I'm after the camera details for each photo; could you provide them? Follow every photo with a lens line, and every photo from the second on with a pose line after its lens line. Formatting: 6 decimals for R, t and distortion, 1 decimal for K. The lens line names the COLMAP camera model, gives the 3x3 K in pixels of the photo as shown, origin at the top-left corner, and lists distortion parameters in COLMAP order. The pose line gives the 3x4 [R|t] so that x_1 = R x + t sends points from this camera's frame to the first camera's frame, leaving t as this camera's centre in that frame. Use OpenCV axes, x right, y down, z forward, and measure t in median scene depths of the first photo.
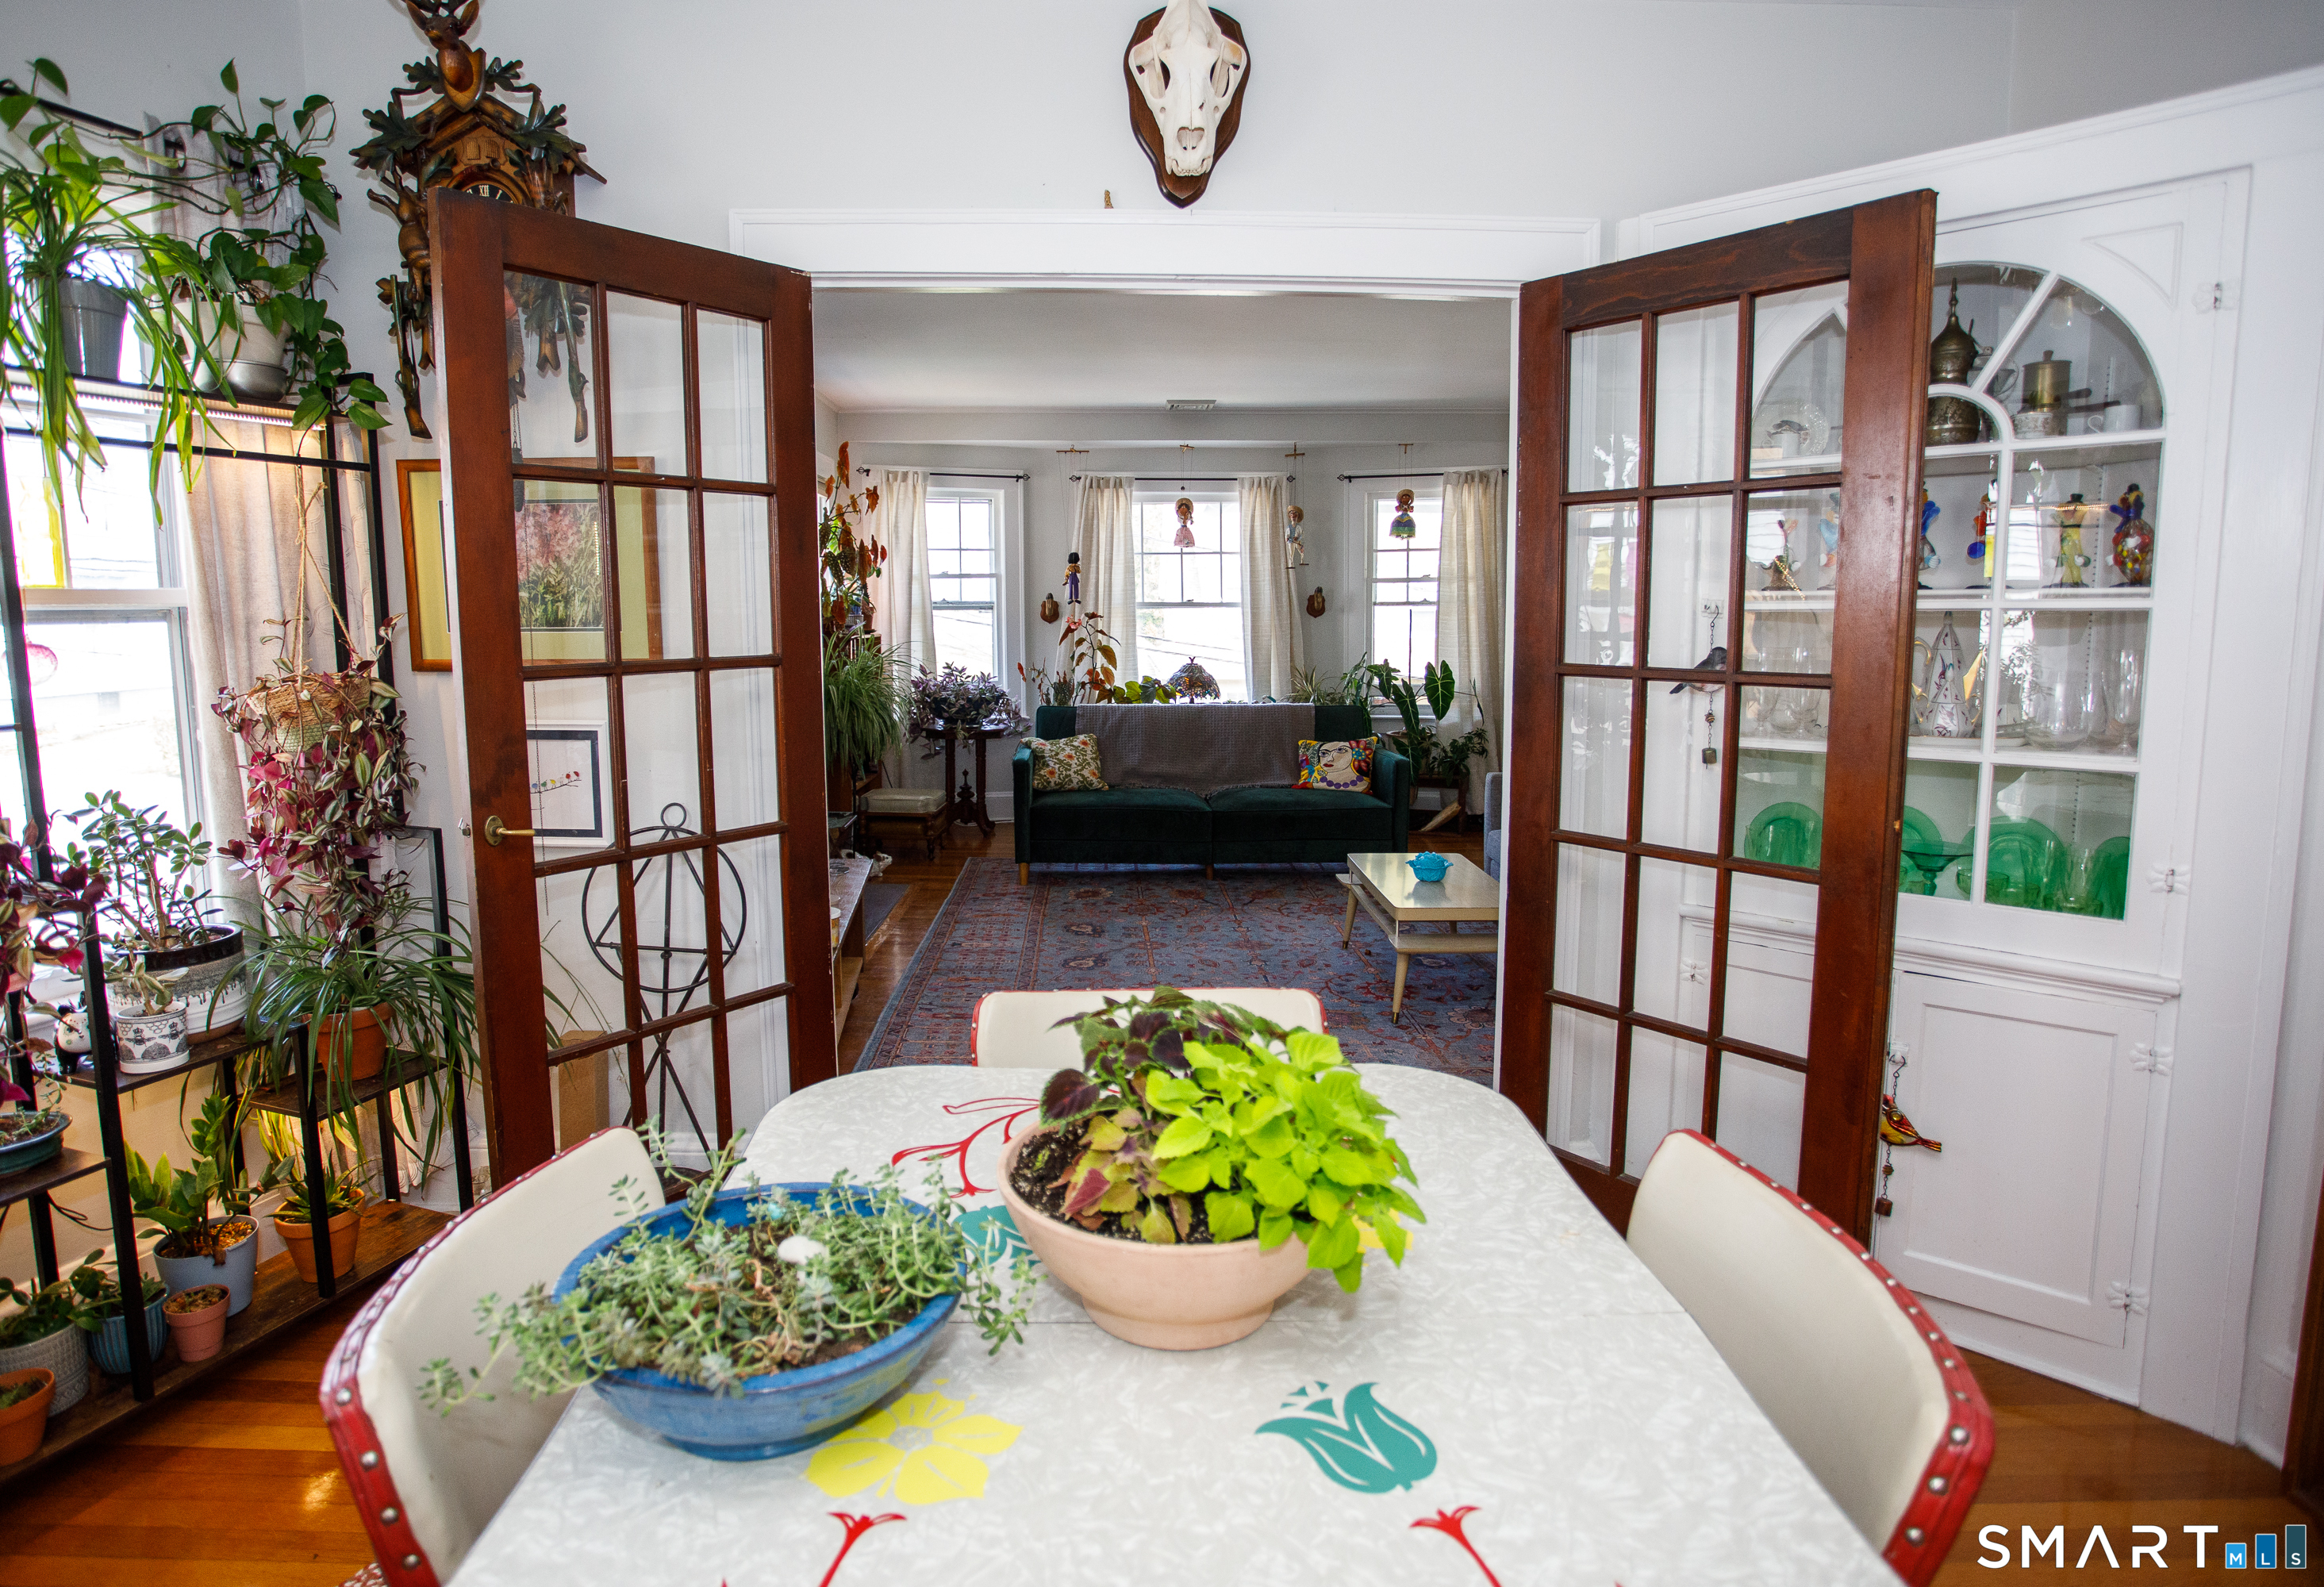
lens RADIAL K [[1239.2, 0, 1162.0], [0, 1239.2, 793.5], [0, 0, 1]] dist [-0.002440, -0.000753]
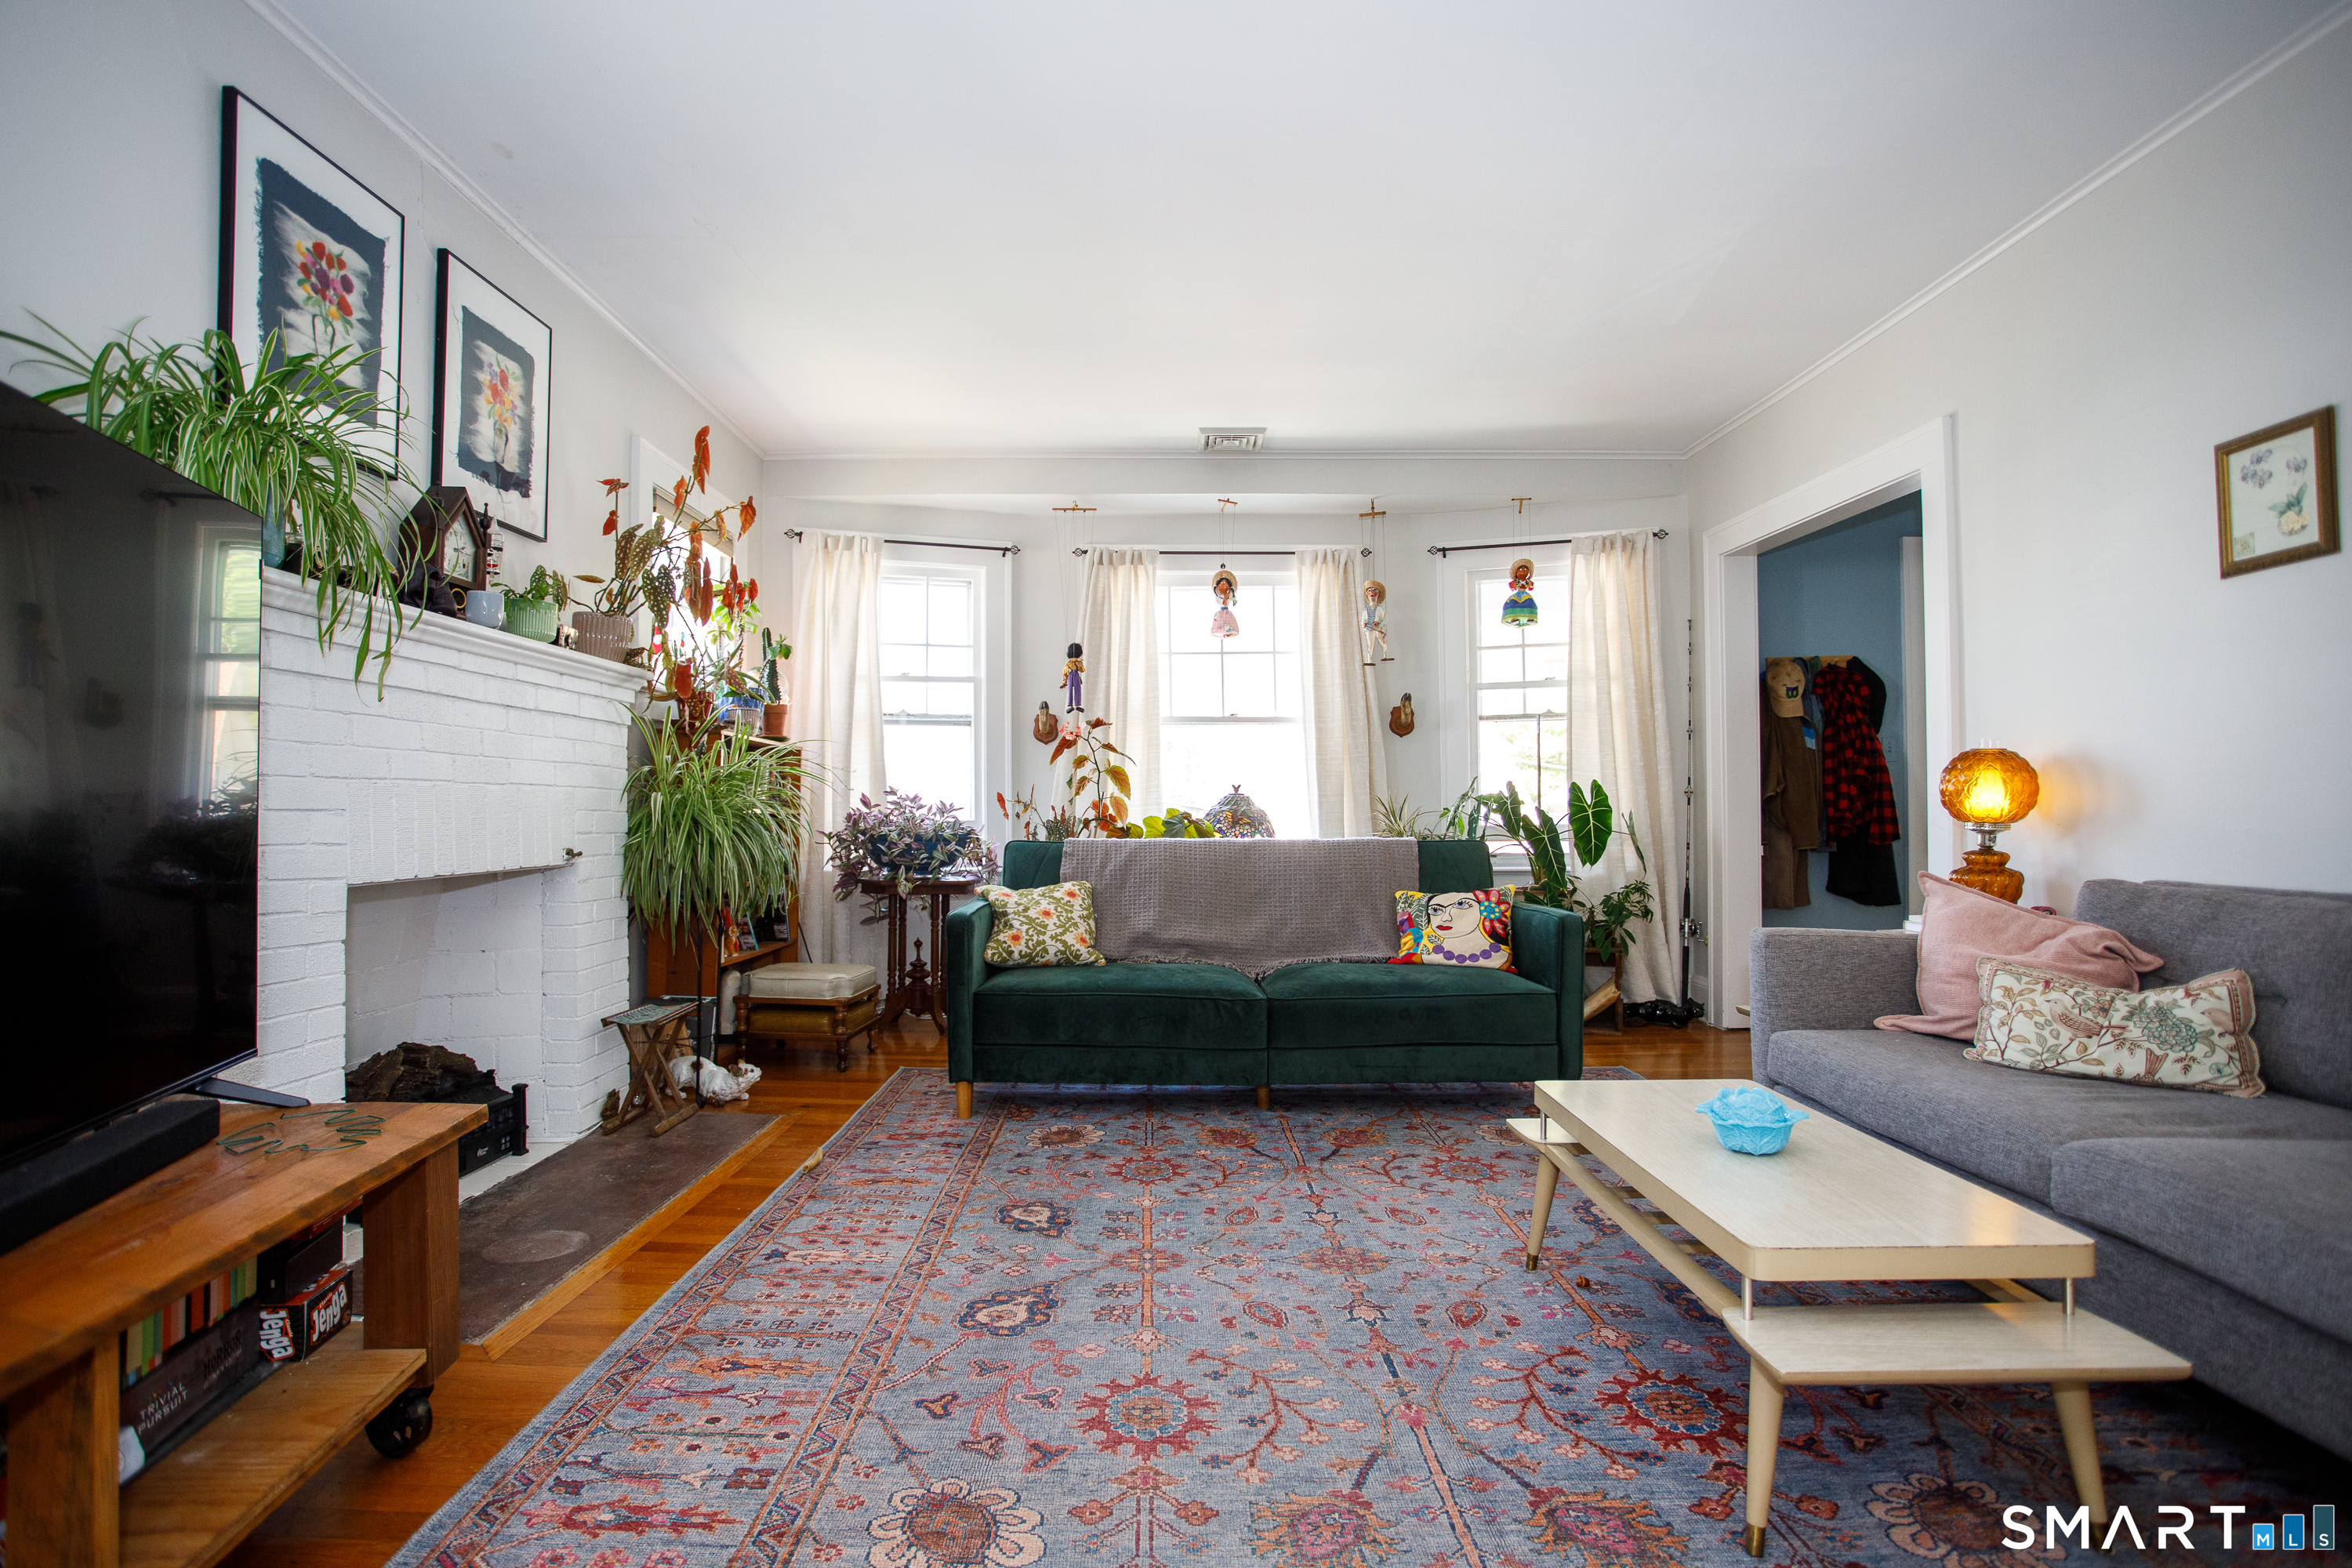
lens RADIAL K [[1176.1, 0, 1185.2], [0, 1176.1, 820.3], [0, 0, 1]] dist [-0.063885, -0.000041]
pose [[0.999718, -0.001544, -0.023684, 0.011063], [-0.001675, 0.990803, -0.135298, 0.004365], [0.023675, 0.135300, 0.990522, 0.330035]]
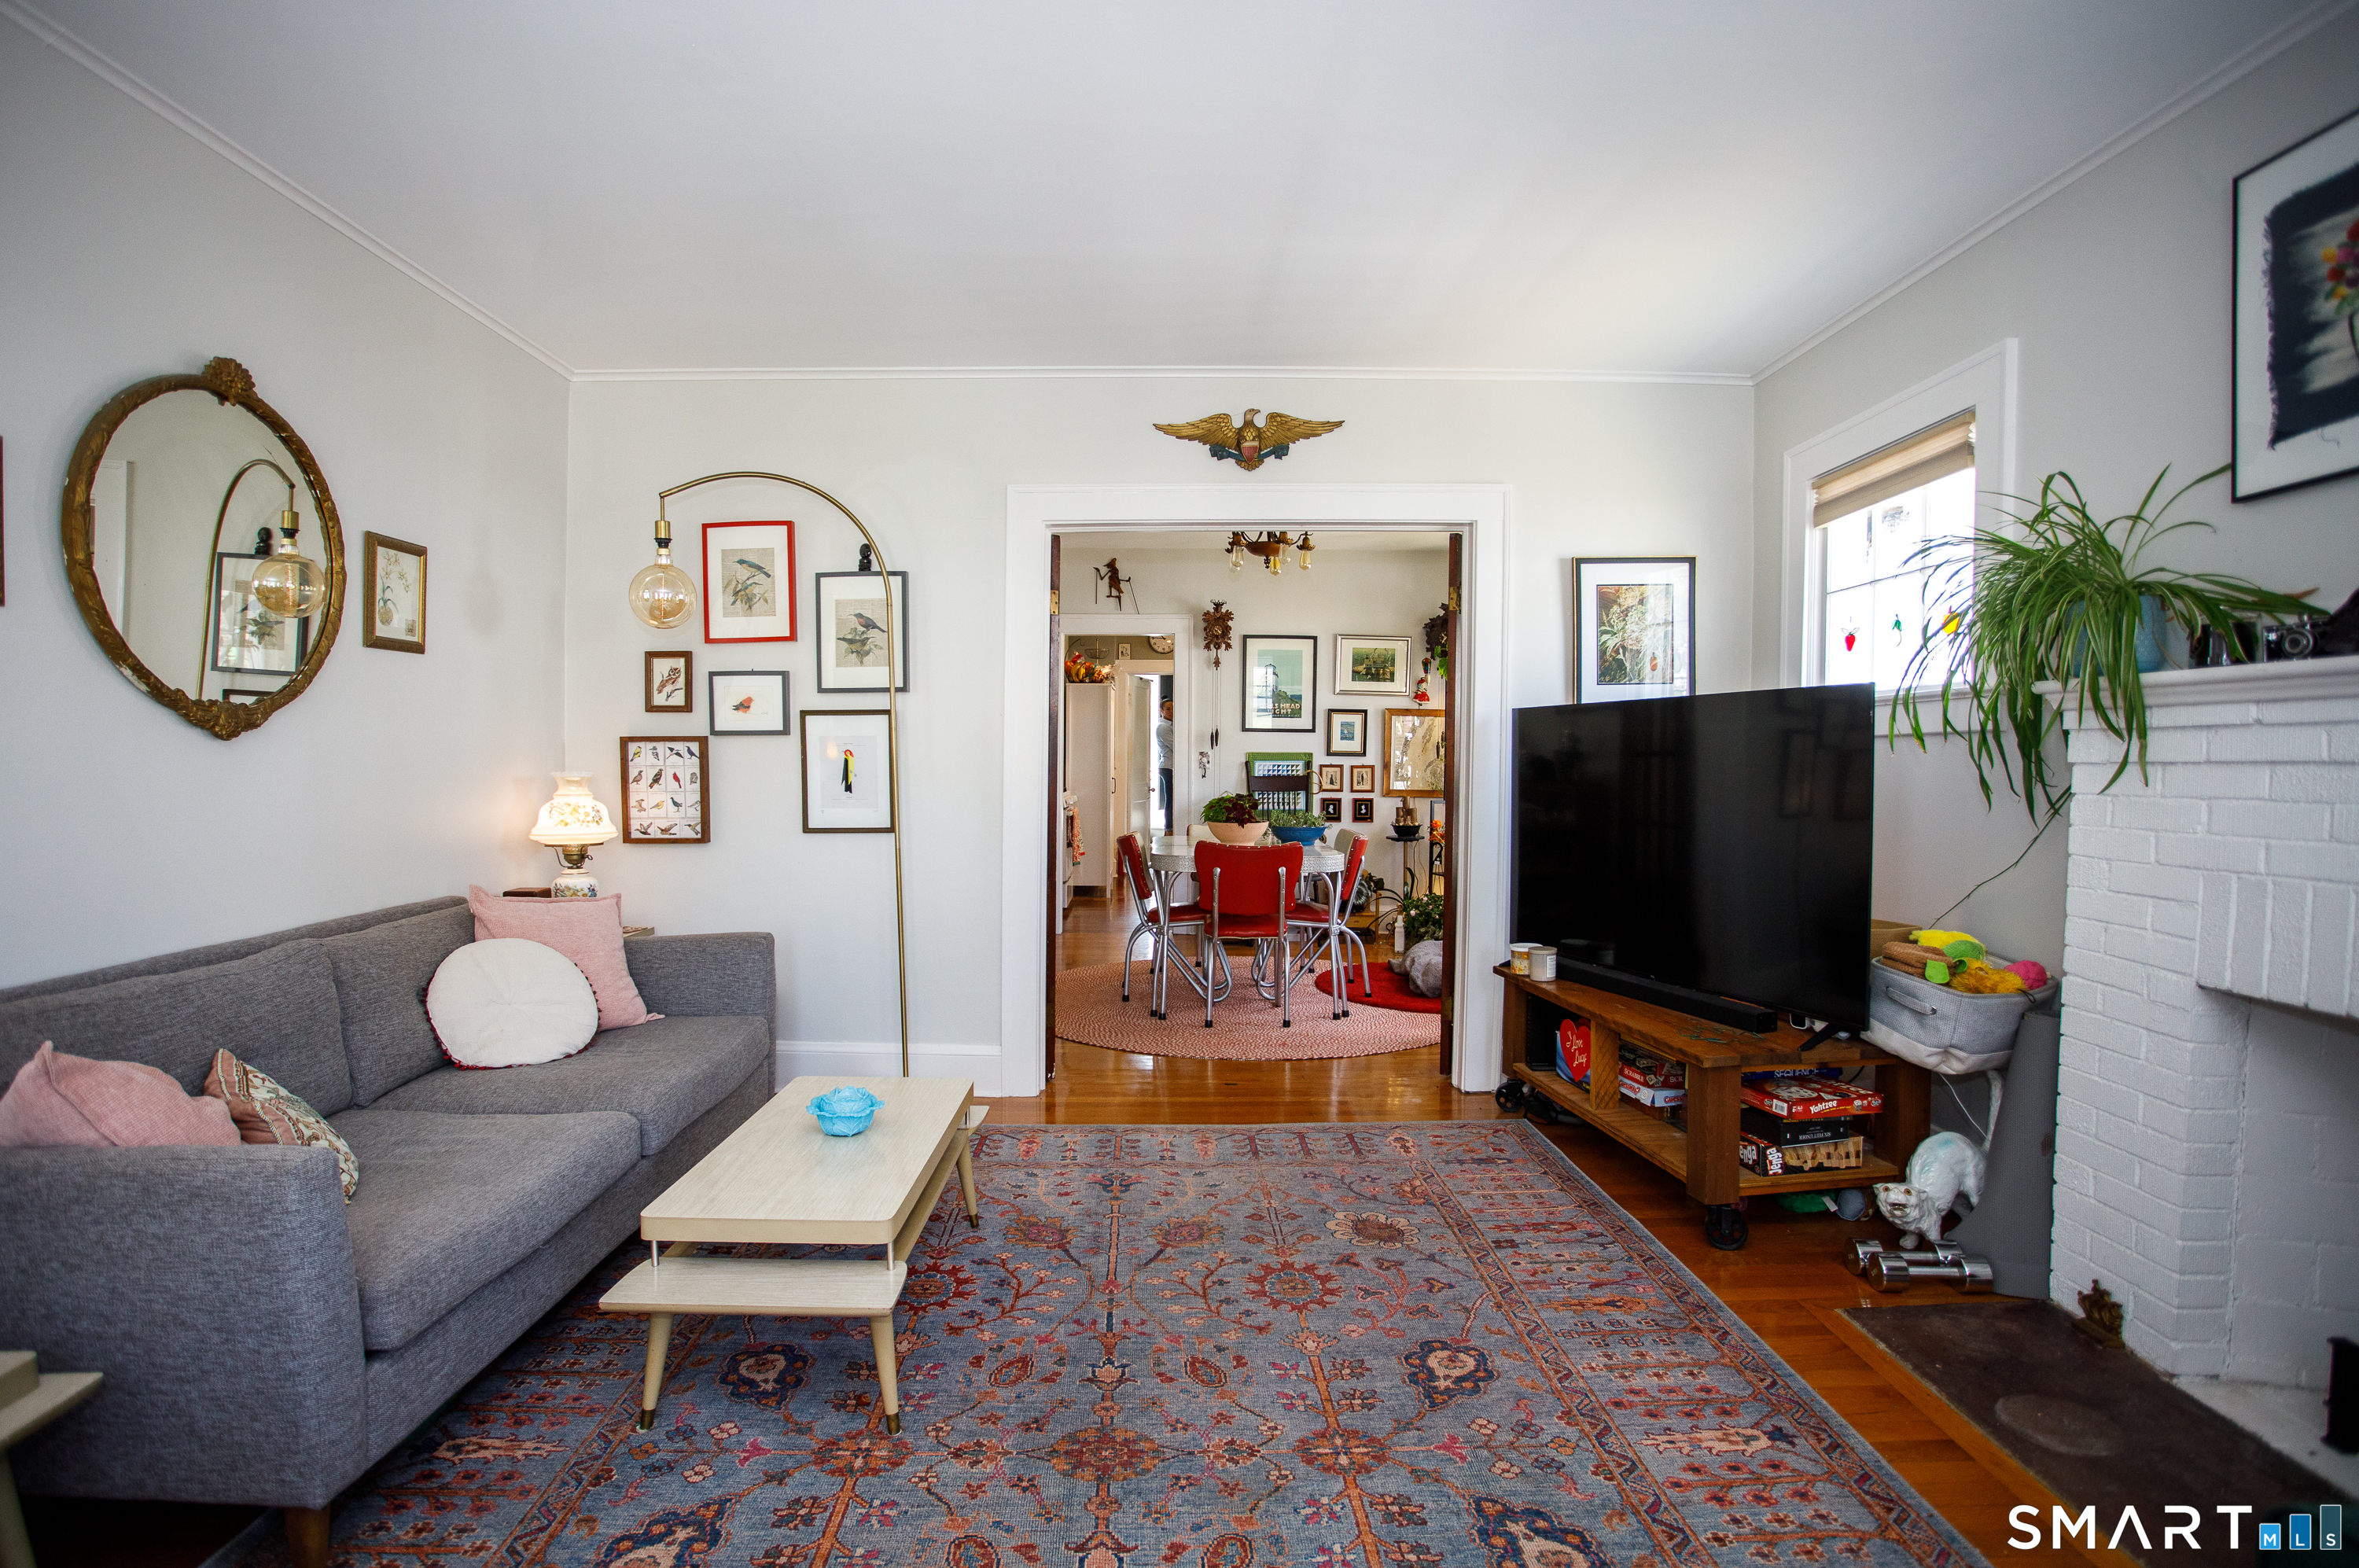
lens RADIAL K [[1157.7, 0, 1179.5], [0, 1157.7, 784.0], [0, 0, 1]] dist [-0.001809, -0.000312]
pose [[-0.999778, -0.007650, 0.019638, 0.025888], [-0.004383, 0.986898, 0.161284, -0.112759], [-0.020614, 0.161162, -0.986713, 0.904583]]
